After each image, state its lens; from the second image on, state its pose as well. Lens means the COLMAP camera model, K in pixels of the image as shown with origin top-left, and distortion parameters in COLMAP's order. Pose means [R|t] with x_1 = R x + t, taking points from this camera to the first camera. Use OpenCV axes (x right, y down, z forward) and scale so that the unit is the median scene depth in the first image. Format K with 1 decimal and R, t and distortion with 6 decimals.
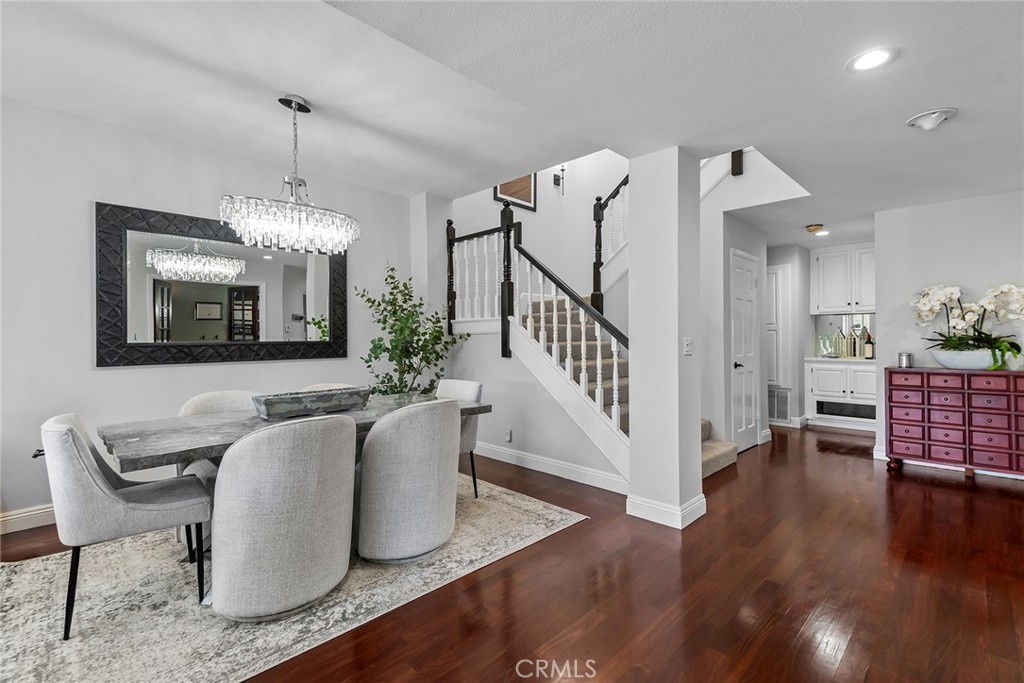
lens RADIAL K [[462.8, 0, 507.1], [0, 462.8, 338.6], [0, 0, 1]] dist [0.021941, -0.011005]
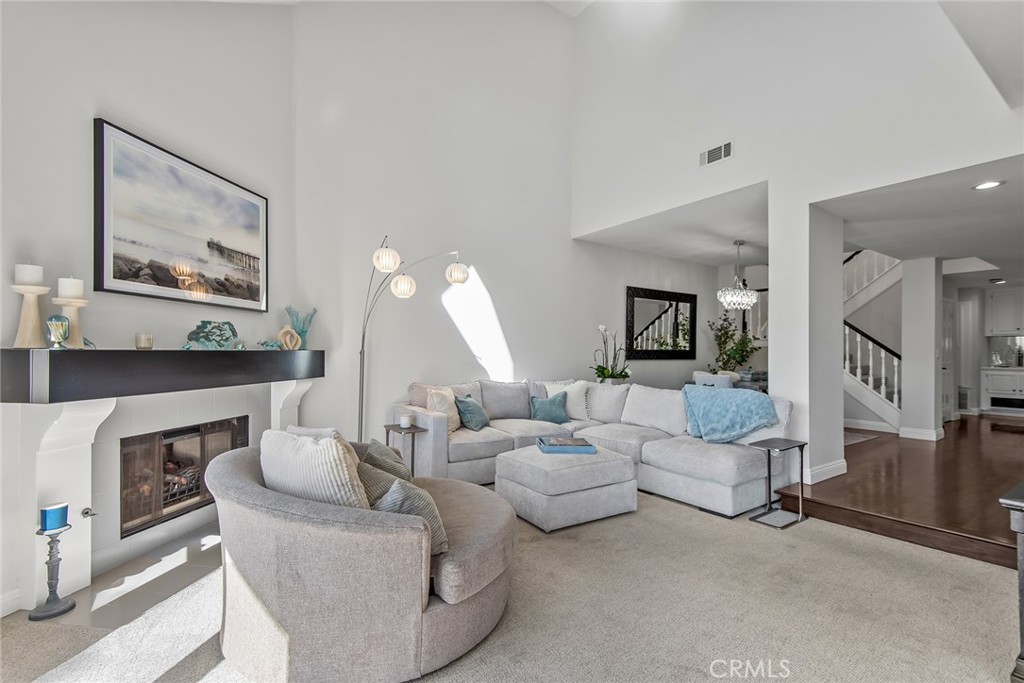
lens RADIAL K [[462.8, 0, 515.5], [0, 462.8, 350.5], [0, 0, 1]] dist [0.021941, -0.011005]
pose [[0.985724, 0.017635, -0.167443, -0.636302], [-0.016212, 0.999820, 0.009860, -0.000238], [0.167586, -0.007004, 0.985833, -0.781082]]
